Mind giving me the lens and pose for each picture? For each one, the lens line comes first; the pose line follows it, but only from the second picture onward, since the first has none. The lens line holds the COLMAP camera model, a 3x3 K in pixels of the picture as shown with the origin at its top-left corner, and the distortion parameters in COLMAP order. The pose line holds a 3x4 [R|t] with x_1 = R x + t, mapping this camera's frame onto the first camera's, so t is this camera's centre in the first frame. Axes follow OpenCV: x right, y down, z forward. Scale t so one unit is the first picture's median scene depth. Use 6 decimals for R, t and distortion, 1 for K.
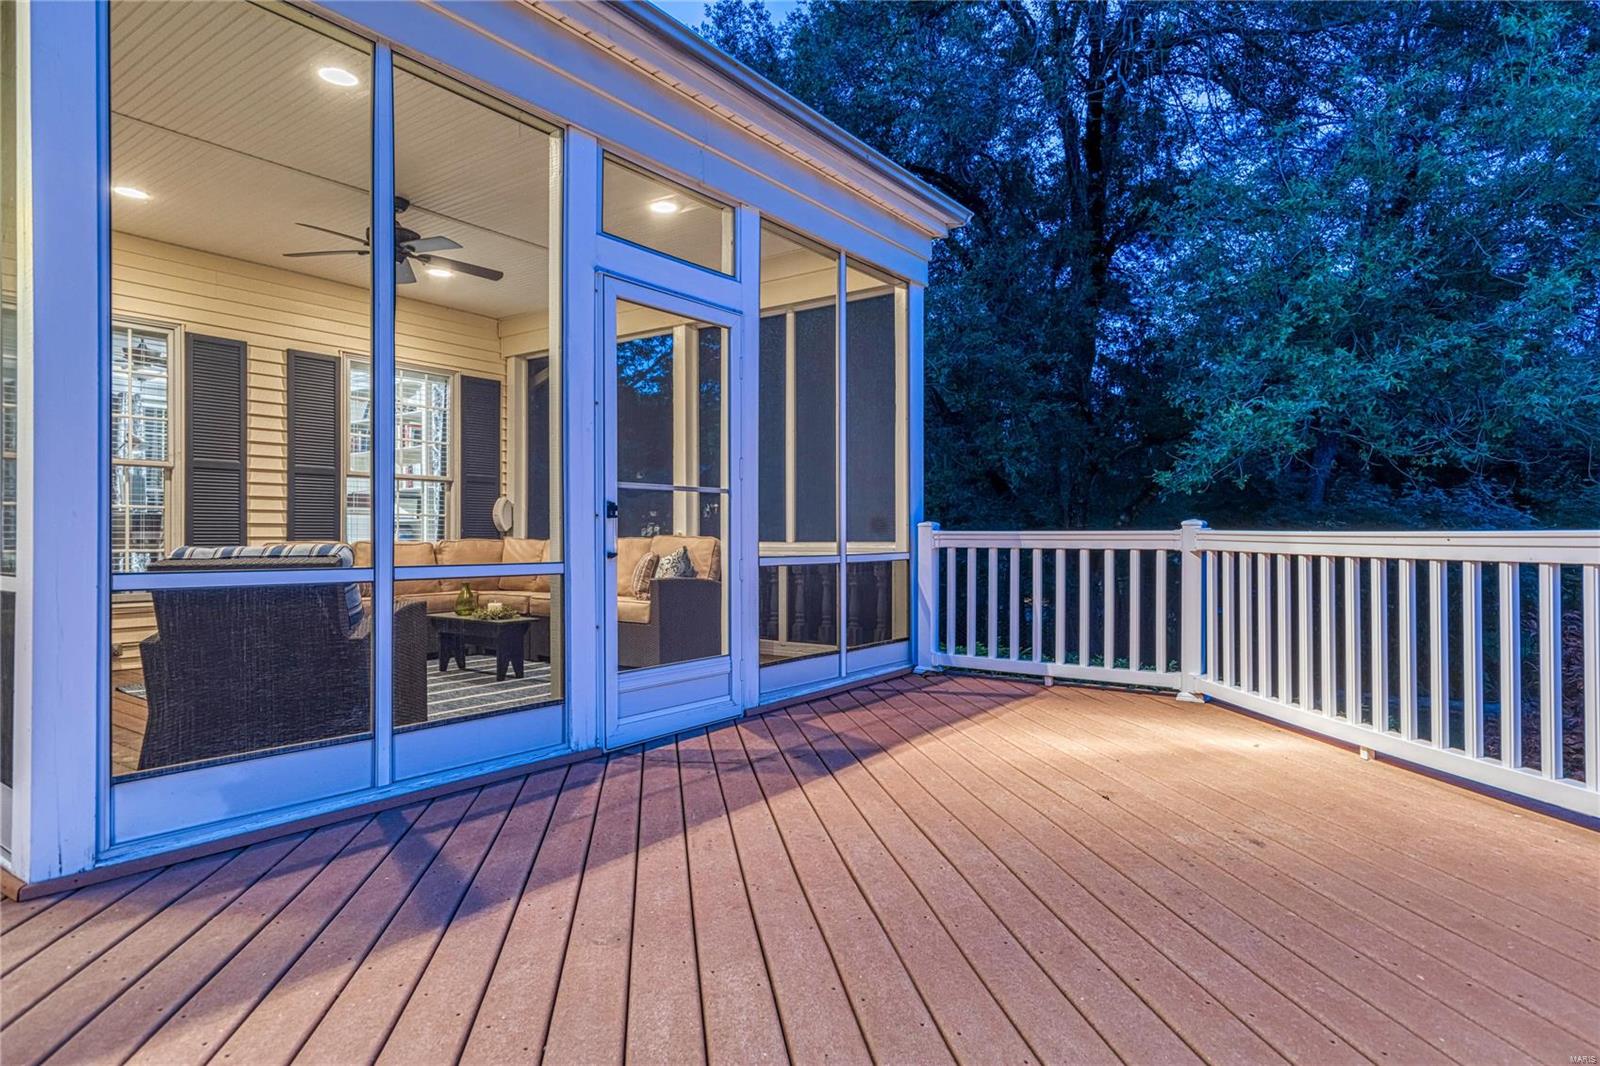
lens RADIAL K [[902.7, 0, 806.9], [0, 902.7, 539.1], [0, 0, 1]] dist [0.005520, 0.000136]
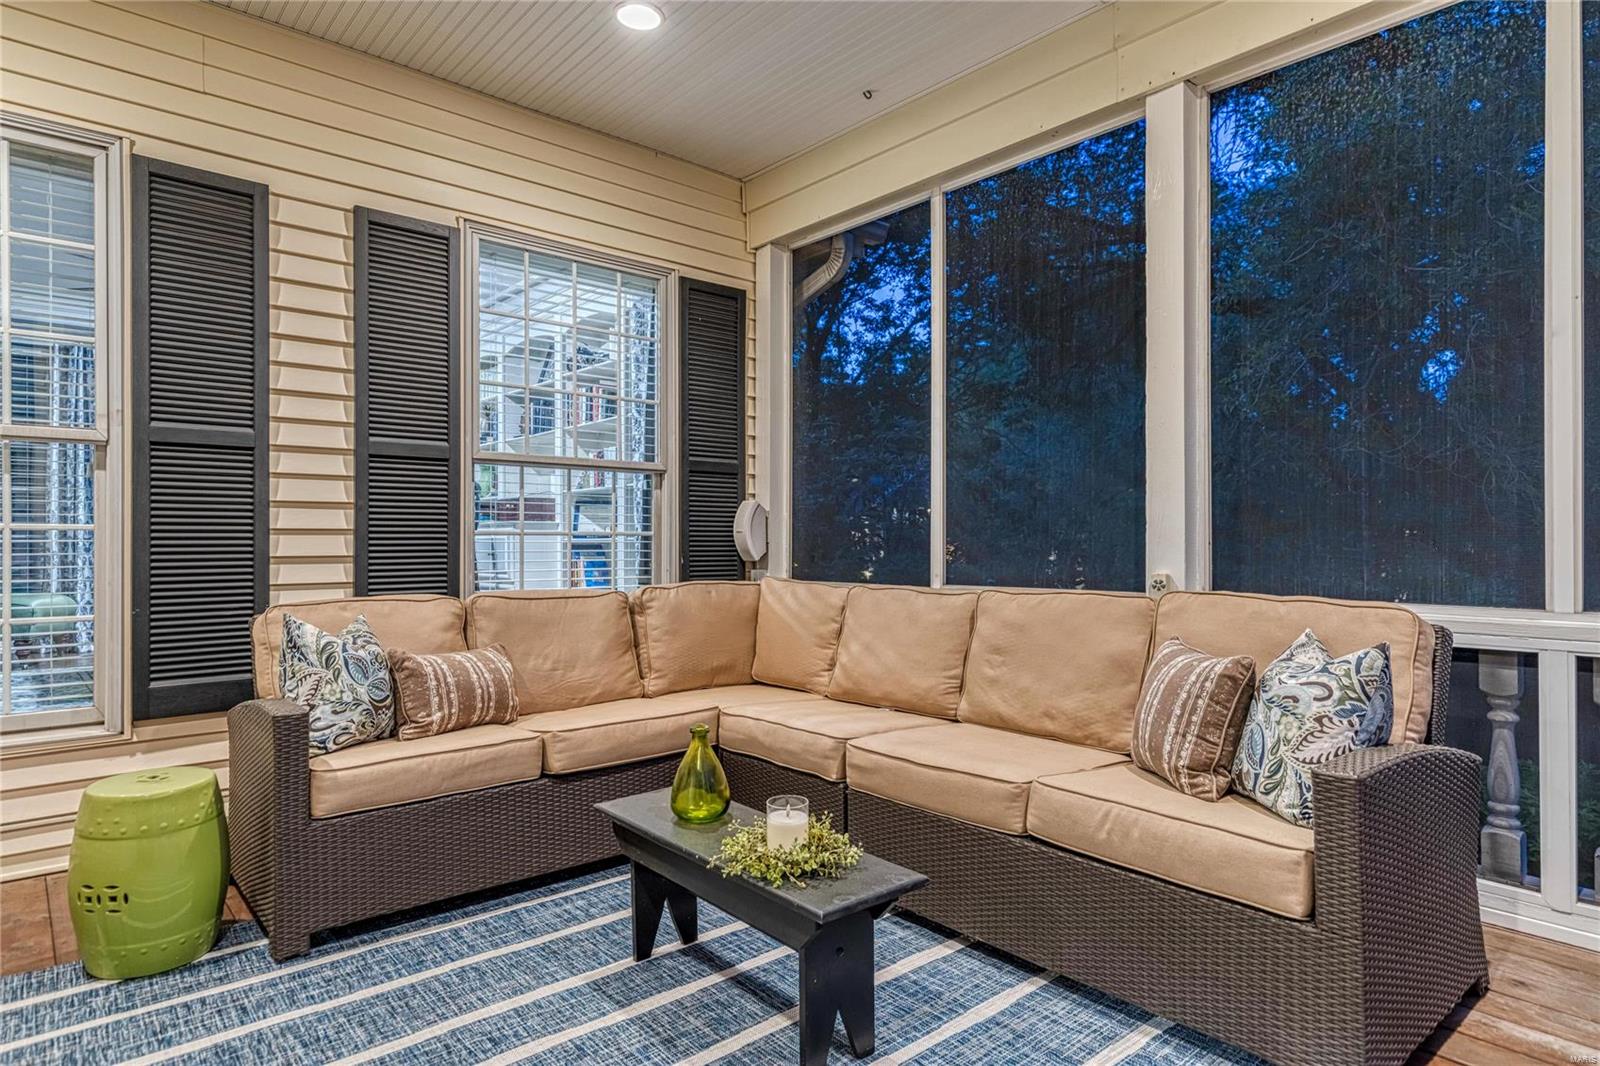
lens RADIAL K [[902.7, 0, 796.5], [0, 902.7, 533.3], [0, 0, 1]] dist [0.005520, 0.000136]
pose [[0.973846, -0.005947, -0.227133, -0.211820], [0.003333, 0.999924, -0.011888, -0.021709], [0.227186, 0.010820, 0.973791, 0.539877]]
